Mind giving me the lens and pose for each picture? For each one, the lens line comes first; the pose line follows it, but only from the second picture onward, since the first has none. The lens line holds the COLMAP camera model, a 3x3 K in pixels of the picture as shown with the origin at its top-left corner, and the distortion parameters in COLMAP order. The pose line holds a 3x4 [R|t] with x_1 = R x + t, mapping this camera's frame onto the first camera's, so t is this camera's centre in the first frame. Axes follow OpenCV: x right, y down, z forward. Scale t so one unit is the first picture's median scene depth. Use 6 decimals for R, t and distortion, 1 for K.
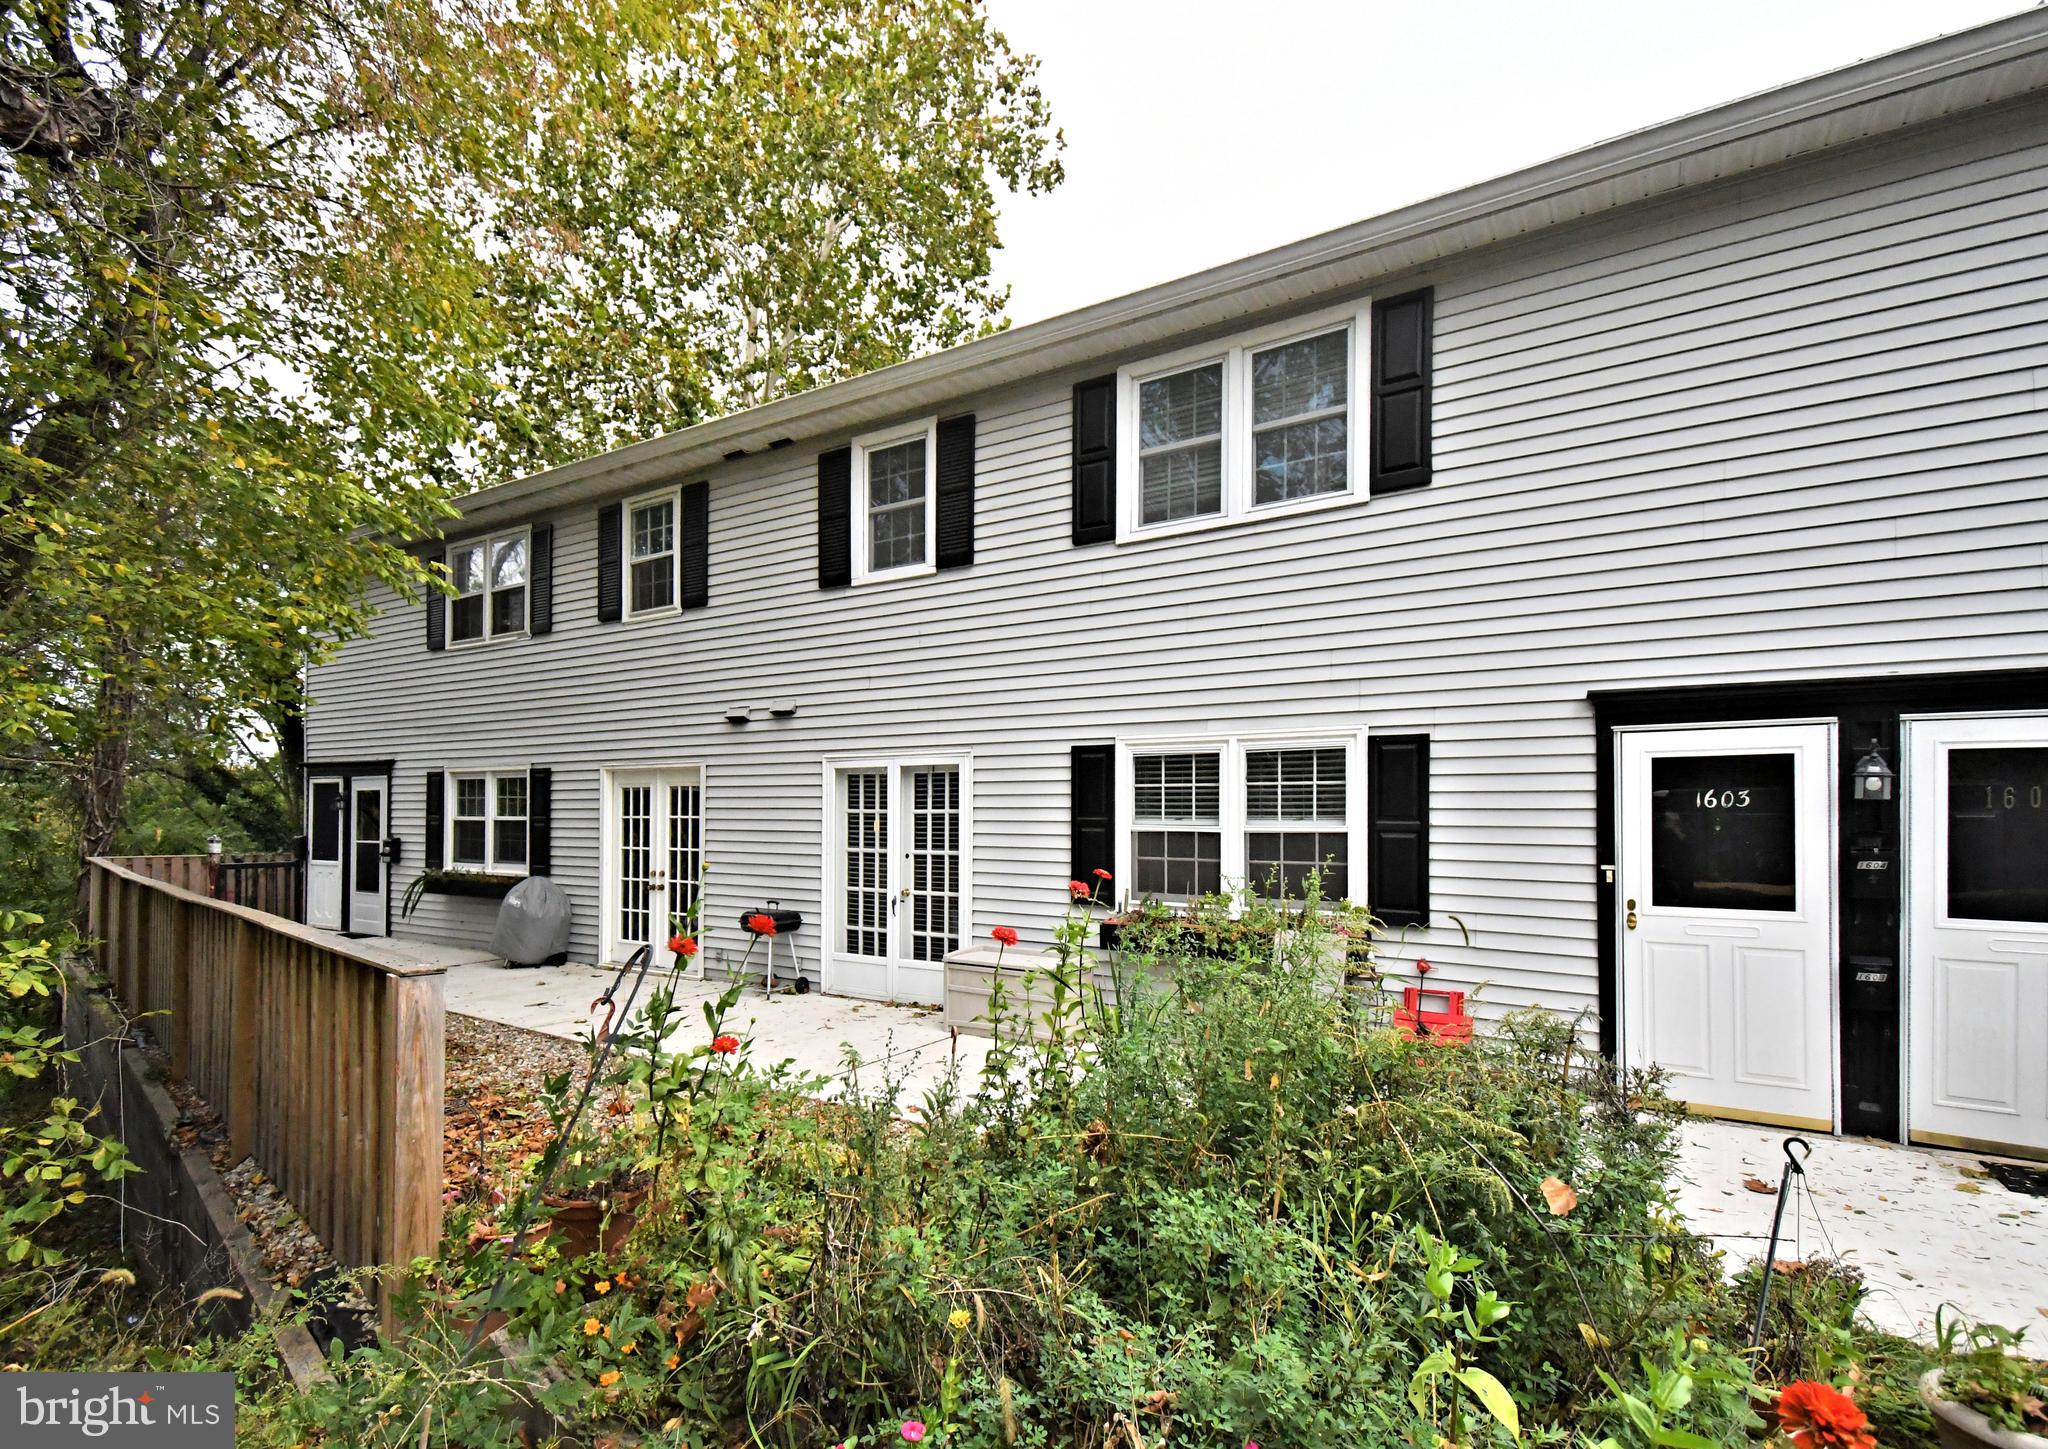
lens RADIAL K [[920.5, 0, 1051.9], [0, 920.5, 805.1], [0, 0, 1]] dist [0.031400, -0.018266]
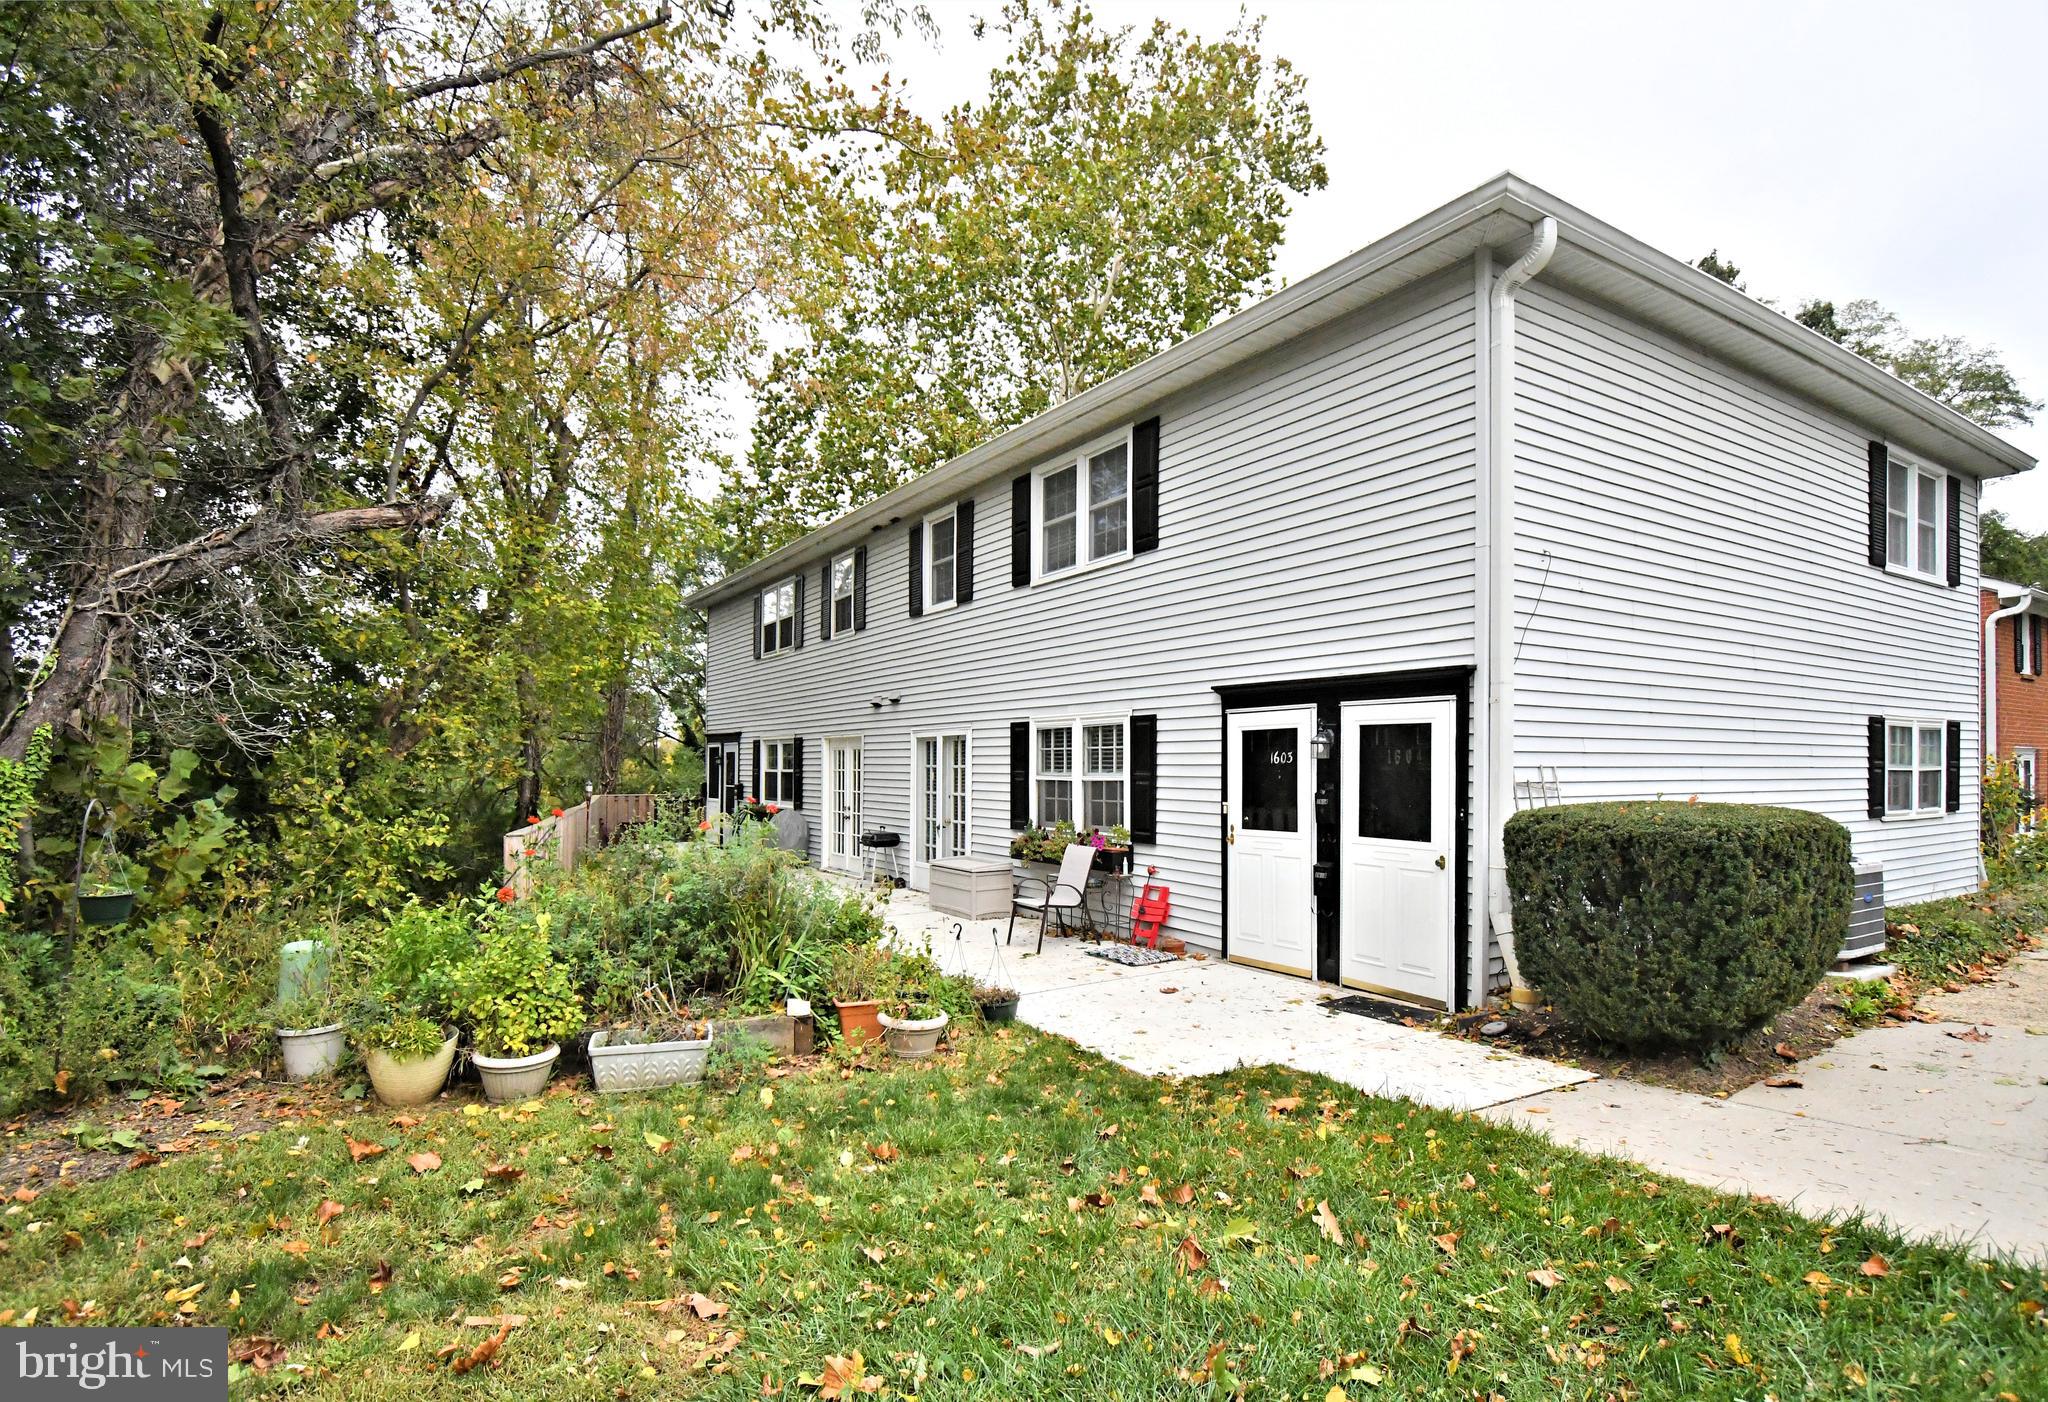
lens RADIAL K [[1010.7, 0, 1023.6], [0, 1010.7, 753.0], [0, 0, 1]] dist [-0.001394, -0.000100]
pose [[0.894903, -0.005484, -0.446227, 0.791215], [0.002294, 0.999968, -0.007690, -0.002230], [0.446254, 0.005859, 0.894887, -0.465638]]
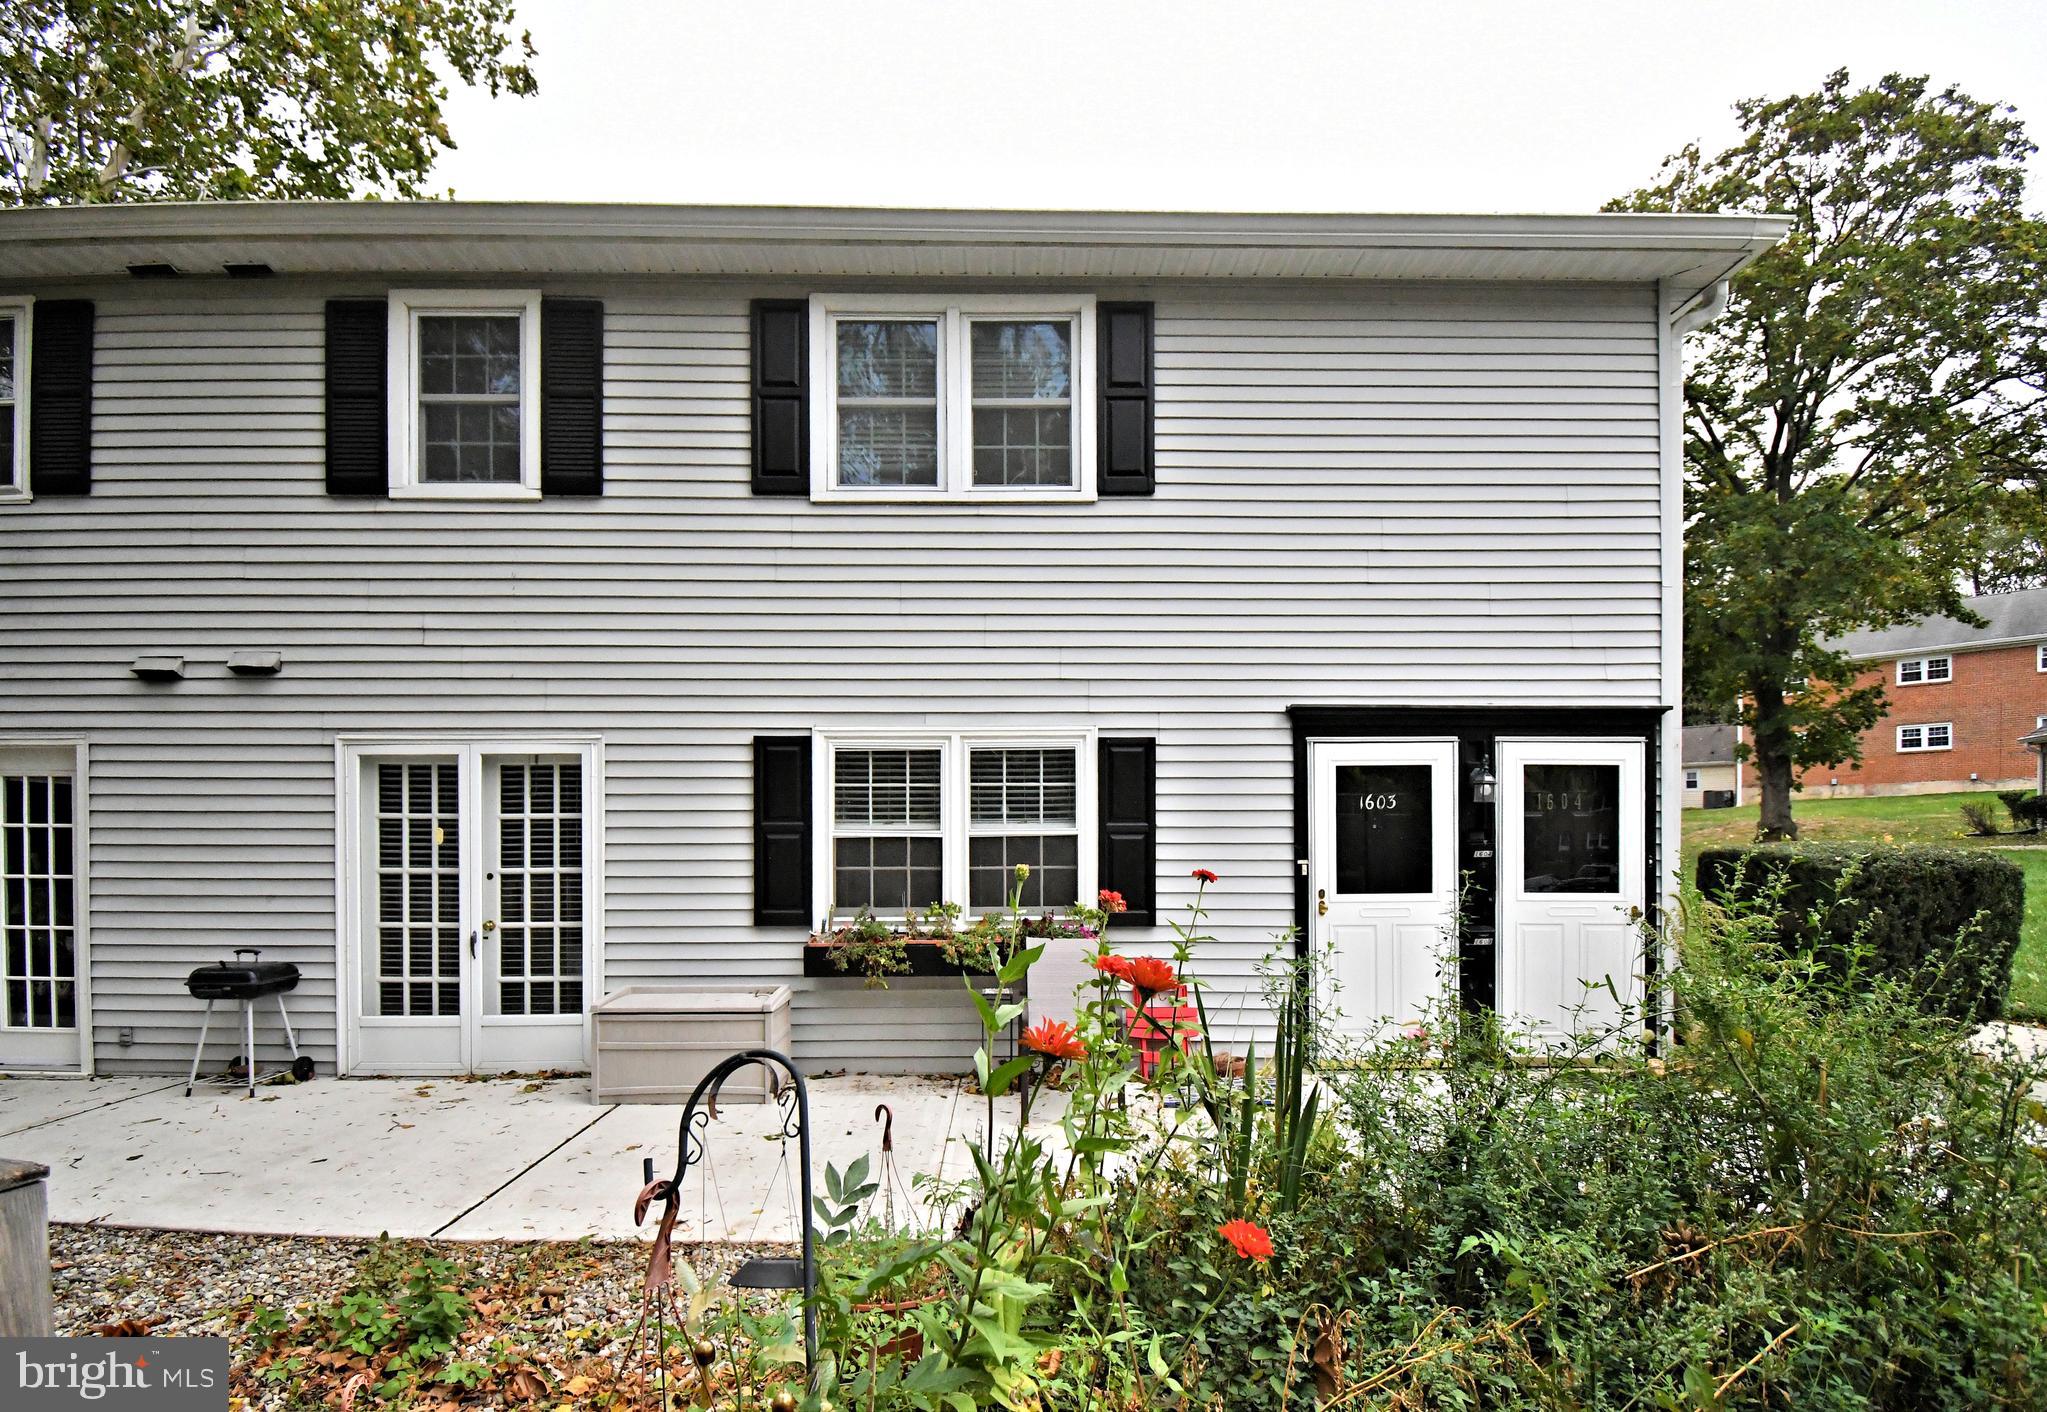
lens RADIAL K [[960.2, 0, 1027.0], [0, 960.2, 821.9], [0, 0, 1]] dist [0.001994, -0.000878]
pose [[0.851432, -0.007970, 0.524405, -0.229421], [0.000536, 0.999897, 0.014326, 0.000837], [-0.524465, -0.011917, 0.851349, 0.137509]]
